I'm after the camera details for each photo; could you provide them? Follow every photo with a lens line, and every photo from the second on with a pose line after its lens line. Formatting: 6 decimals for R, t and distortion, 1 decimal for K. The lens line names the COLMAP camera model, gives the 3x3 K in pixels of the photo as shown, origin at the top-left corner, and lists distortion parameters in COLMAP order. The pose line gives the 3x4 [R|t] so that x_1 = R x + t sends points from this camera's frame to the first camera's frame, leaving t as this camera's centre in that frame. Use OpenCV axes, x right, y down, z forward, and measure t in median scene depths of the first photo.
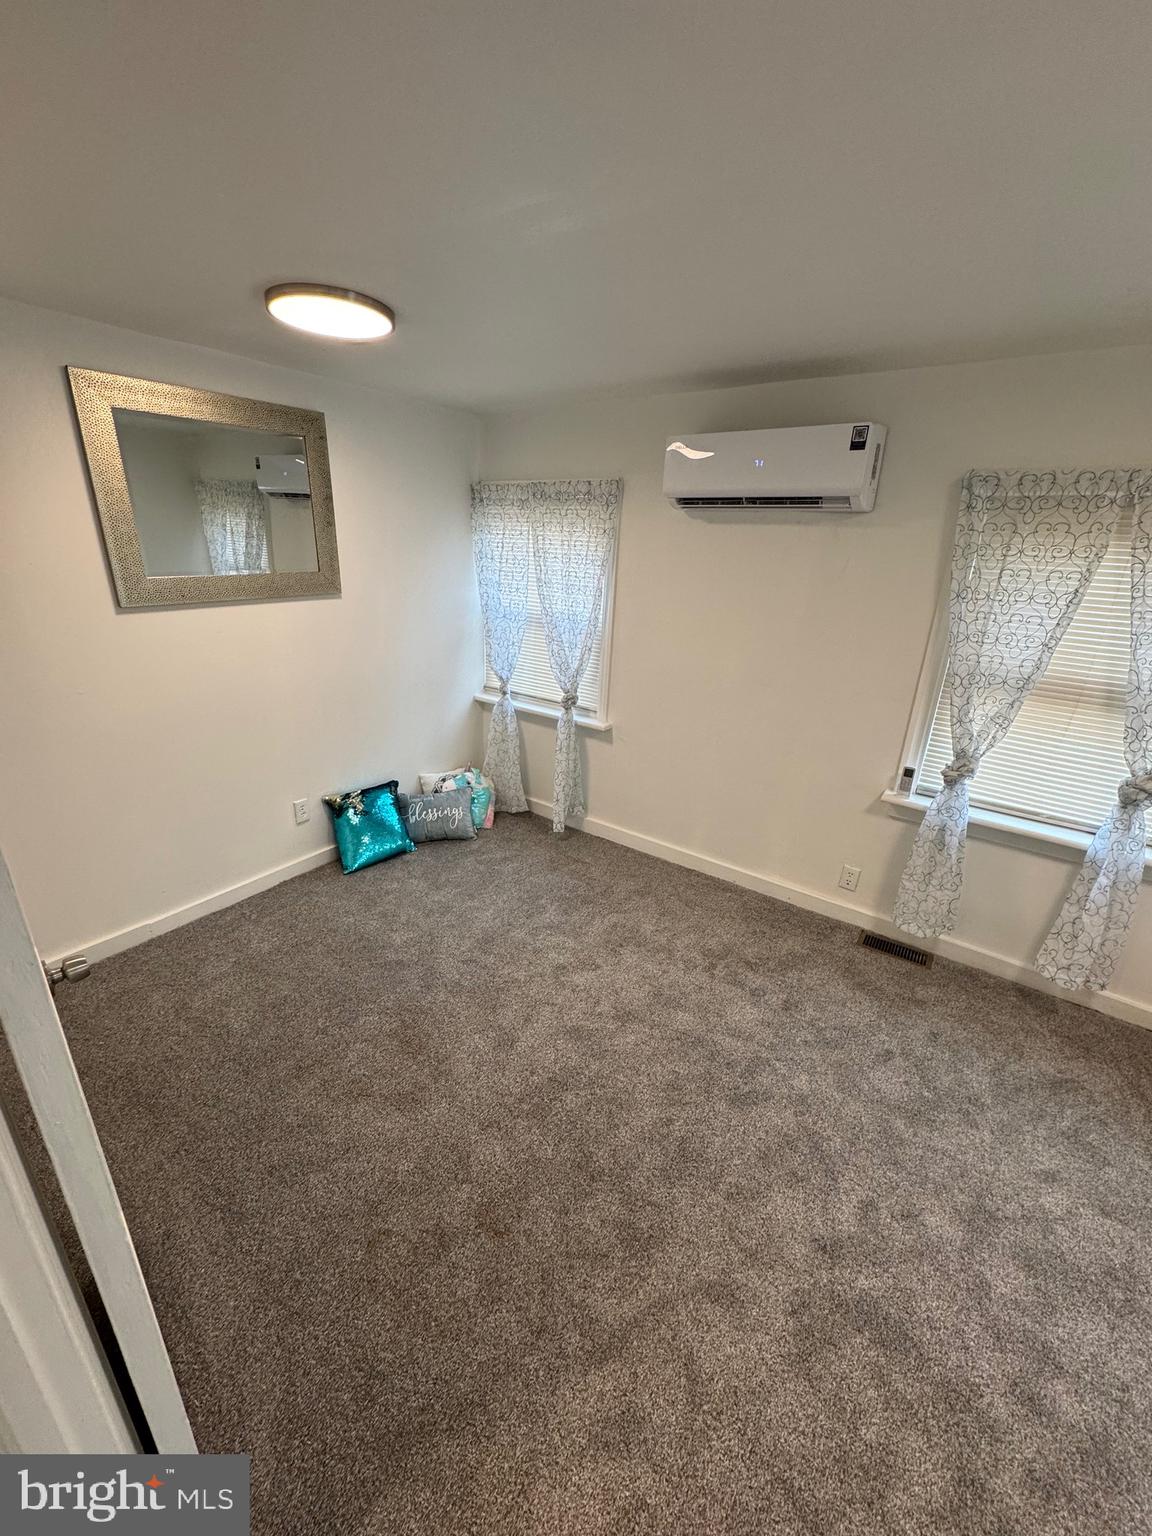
lens RADIAL K [[607.8, 0, 574.9], [0, 607.8, 767.3], [0, 0, 1]] dist [-0.004269, 0.000026]
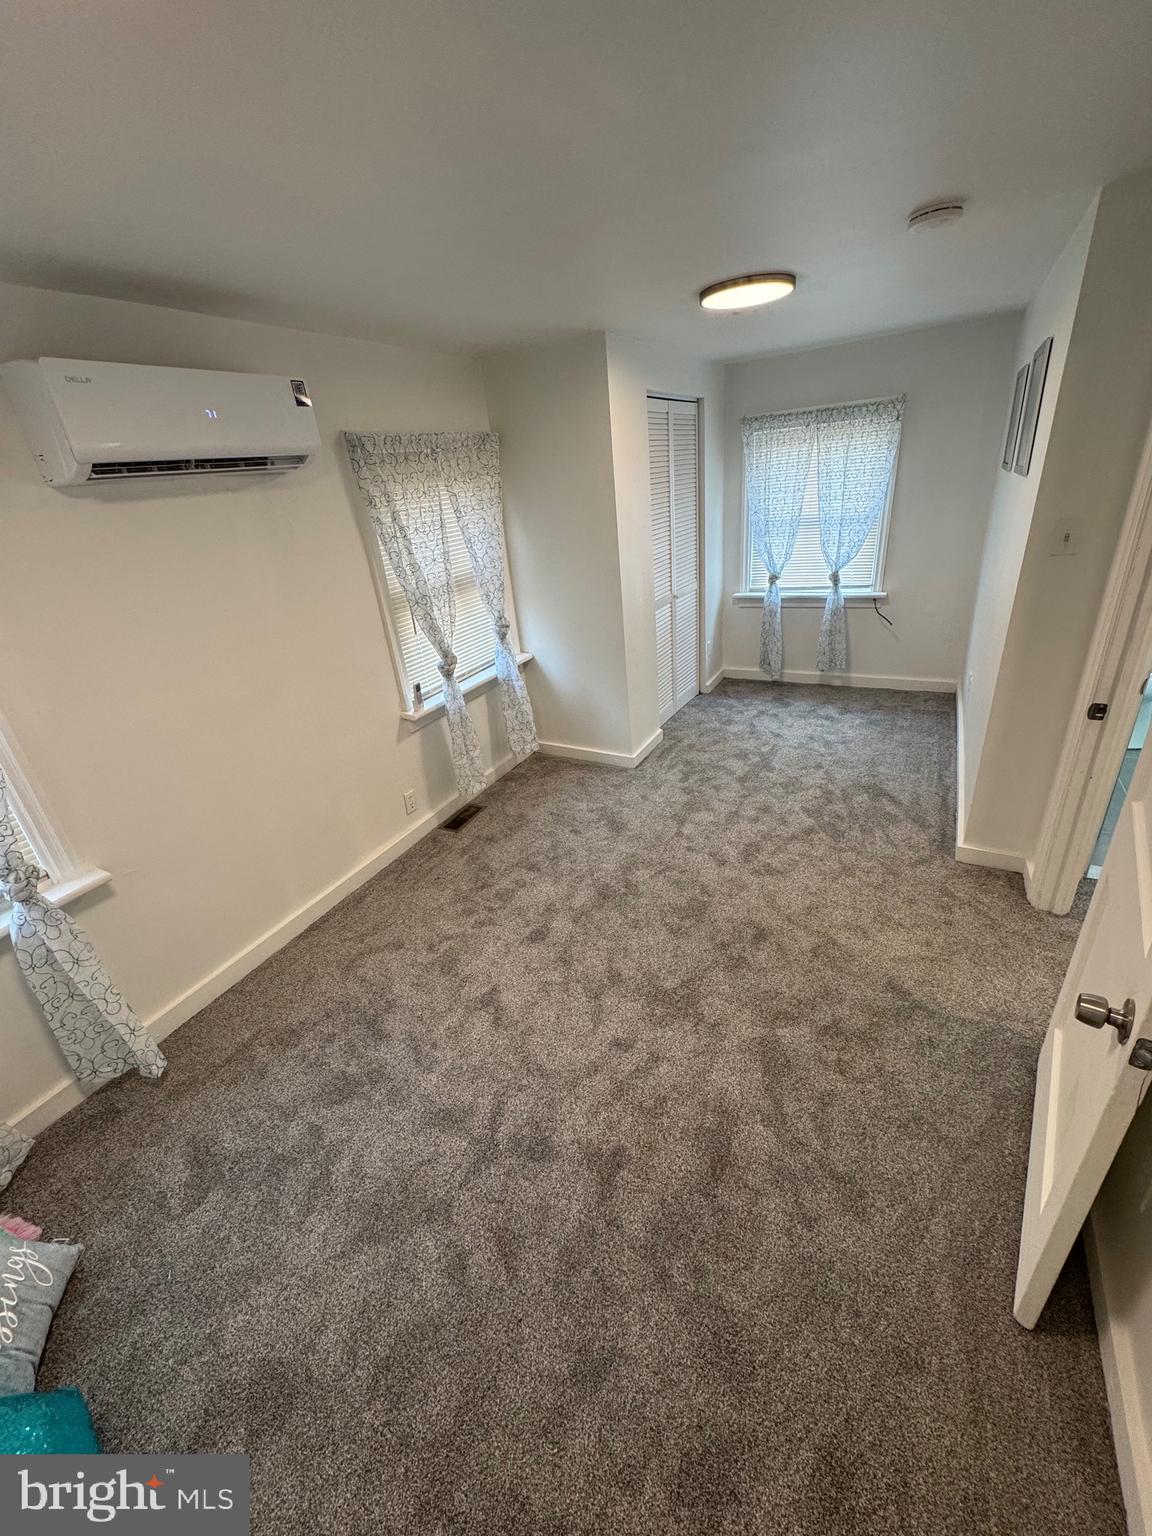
lens RADIAL K [[610.5, 0, 574.5], [0, 610.5, 765.1], [0, 0, 1]] dist [-0.001890, 0.000096]
pose [[-0.132067, -0.450270, 0.883071, -0.645434], [0.427075, 0.778100, 0.460617, -0.303380], [-0.894520, 0.437970, 0.089537, 0.691553]]
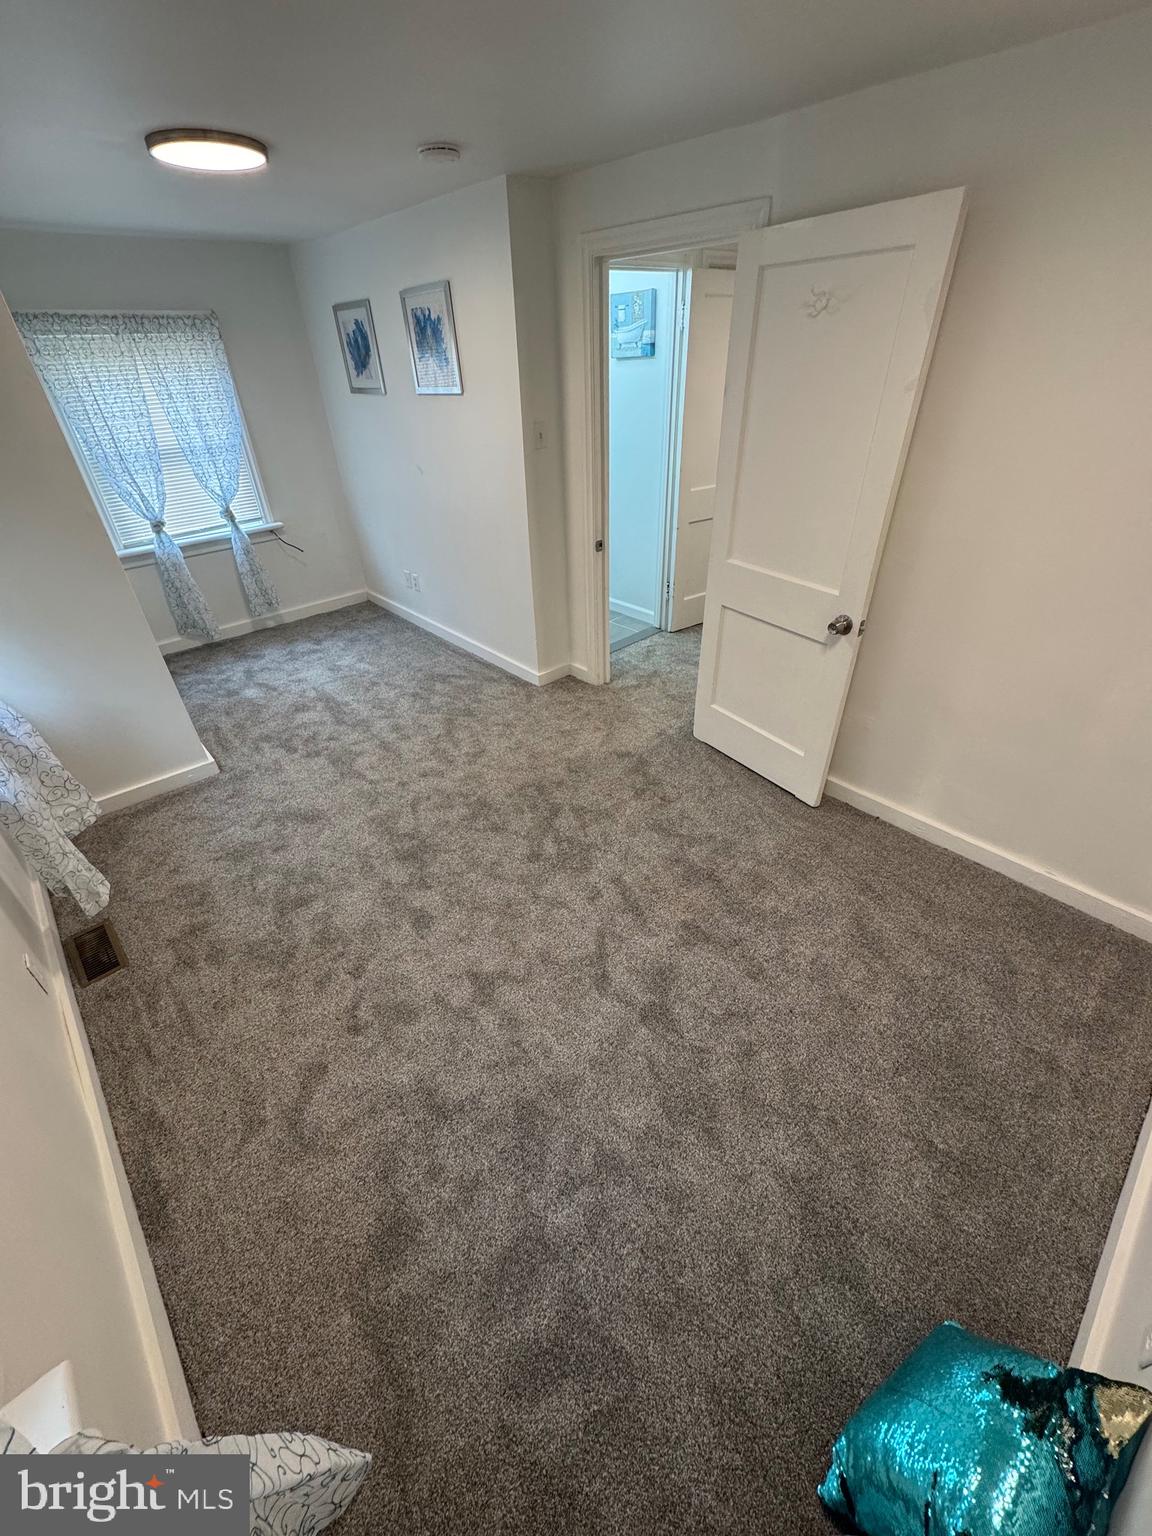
lens RADIAL K [[610.5, 0, 574.5], [0, 610.5, 765.1], [0, 0, 1]] dist [-0.001890, 0.000096]
pose [[-0.979223, -0.122666, 0.161482, -0.194610], [0.061672, 0.578448, 0.813384, -0.485280], [-0.193183, 0.806443, -0.558865, 1.239365]]
